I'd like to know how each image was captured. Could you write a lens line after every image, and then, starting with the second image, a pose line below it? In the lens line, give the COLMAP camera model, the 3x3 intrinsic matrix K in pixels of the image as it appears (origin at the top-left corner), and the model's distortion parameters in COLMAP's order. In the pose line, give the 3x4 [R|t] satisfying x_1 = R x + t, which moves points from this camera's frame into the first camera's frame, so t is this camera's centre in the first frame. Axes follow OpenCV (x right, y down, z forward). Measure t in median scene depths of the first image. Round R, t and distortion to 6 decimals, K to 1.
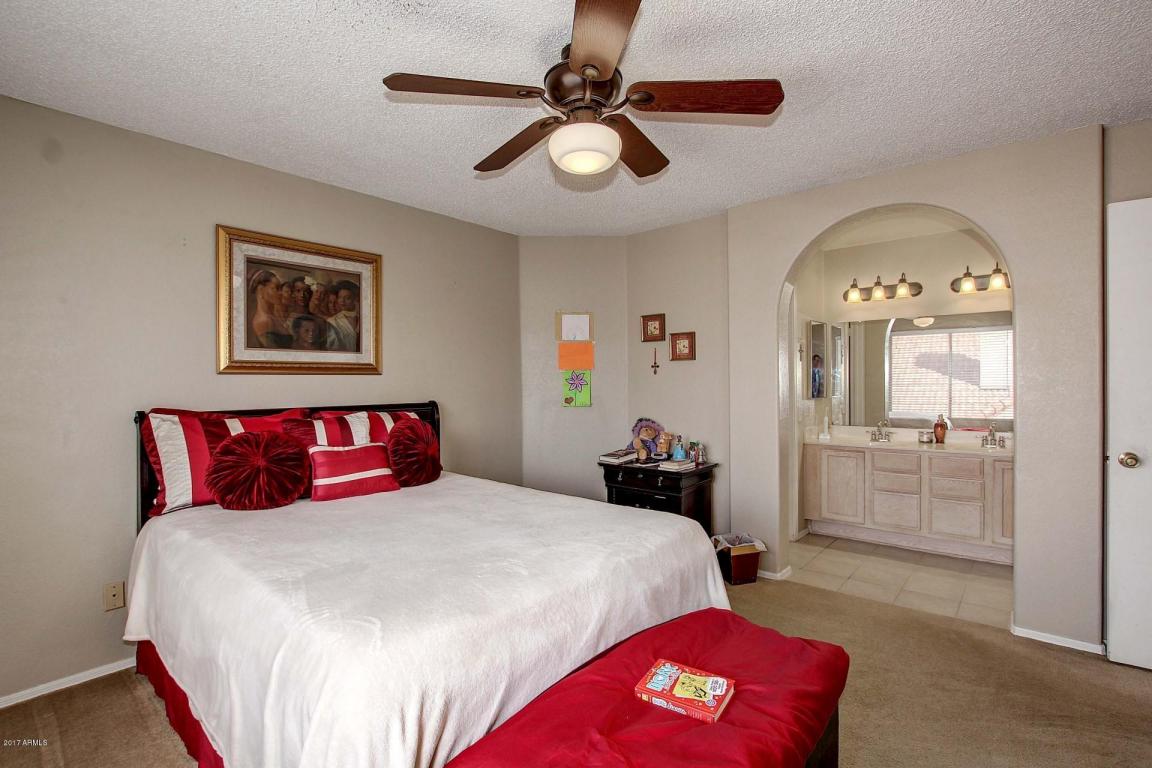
lens RADIAL K [[534.3, 0, 580.1], [0, 534.3, 391.4], [0, 0, 1]] dist [-0.026911, 0.002166]
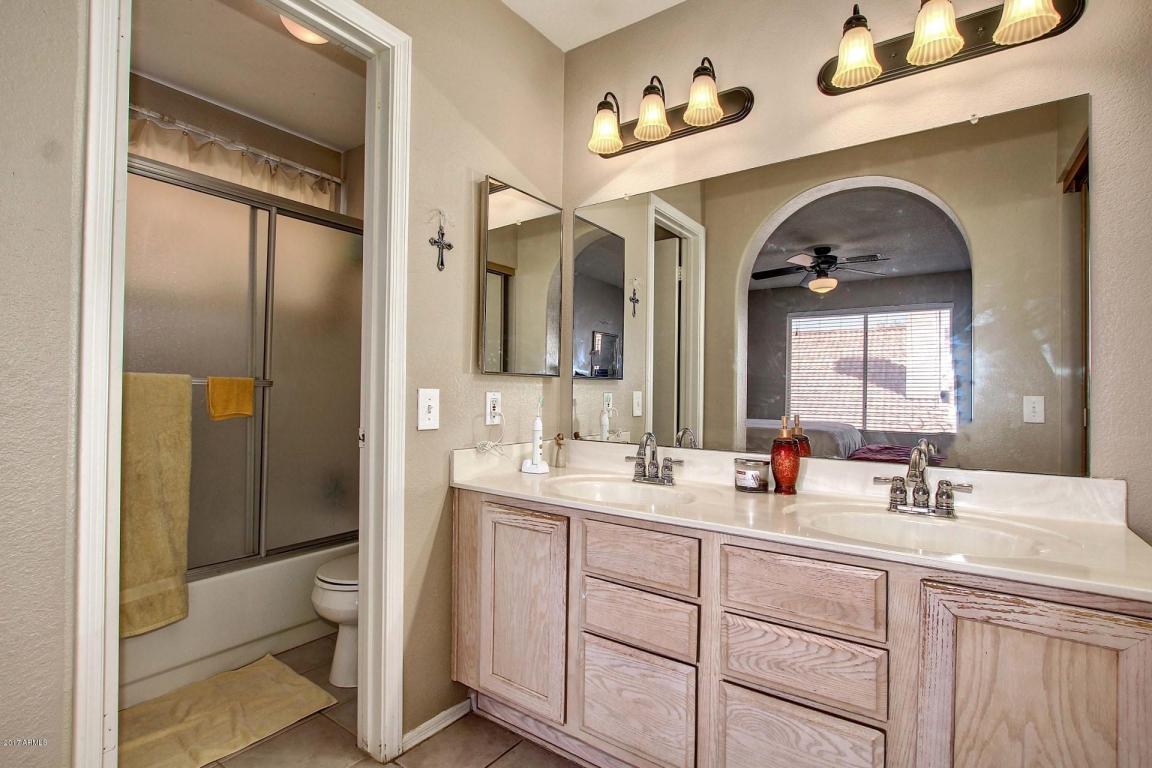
lens RADIAL K [[534.3, 0, 581.4], [0, 534.3, 392.4], [0, 0, 1]] dist [-0.026911, 0.002166]
pose [[0.995051, 0.022849, 0.096701, 0.522415], [-0.021434, 0.999648, -0.015648, 0.037746], [-0.097025, 0.013498, 0.995190, 0.667527]]
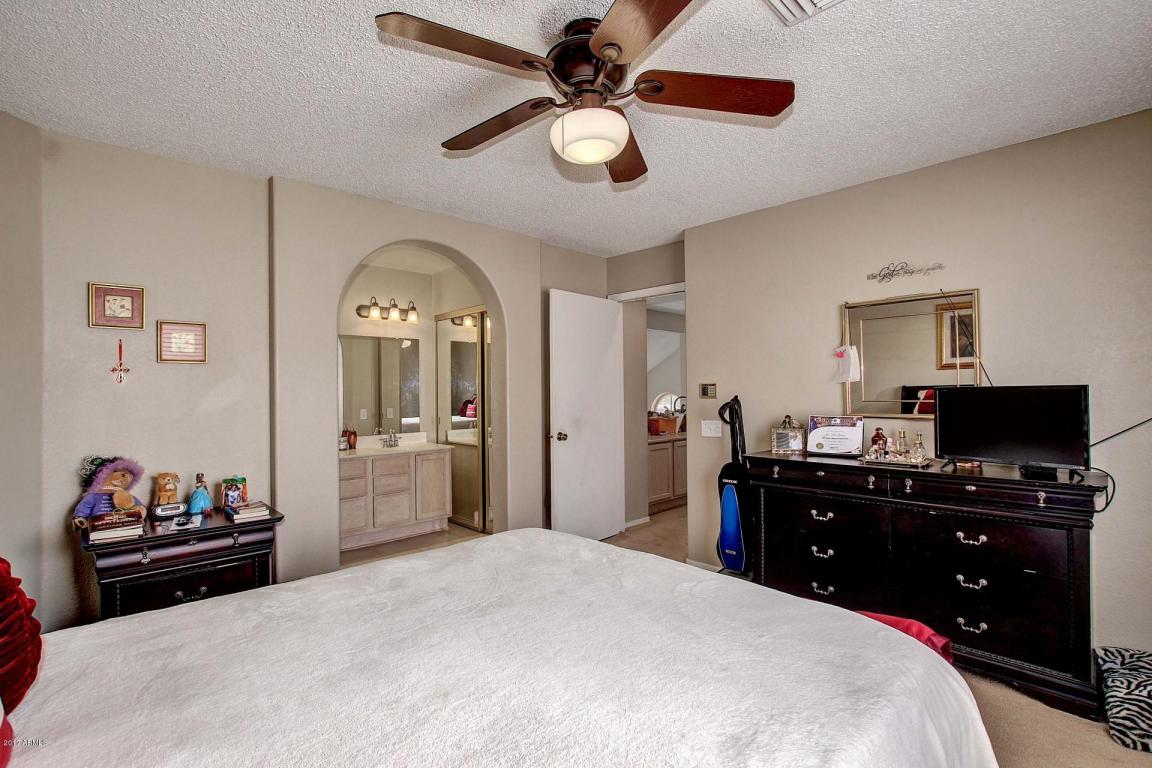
lens RADIAL K [[534.3, 0, 576.6], [0, 534.3, 385.0], [0, 0, 1]] dist [-0.026911, 0.002166]
pose [[0.108097, 0.018765, 0.993963, -0.413611], [0.027777, 0.999374, -0.021888, -0.000744], [-0.993752, 0.029975, 0.107508, 0.415699]]
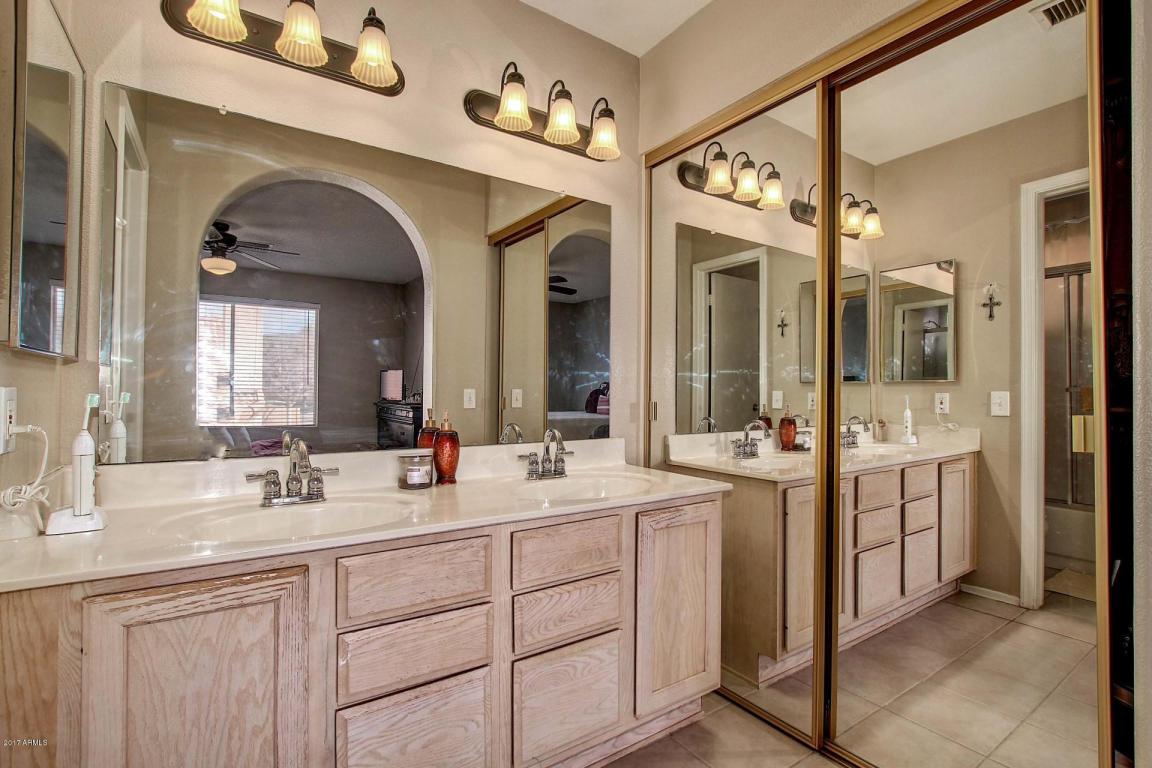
lens RADIAL K [[534.3, 0, 585.6], [0, 534.3, 384.1], [0, 0, 1]] dist [-0.026911, 0.002166]
pose [[0.254815, 0.026506, 0.966626, 0.339244], [0.005760, 0.999565, -0.028928, 0.038273], [-0.966973, 0.012939, 0.254552, 0.833399]]
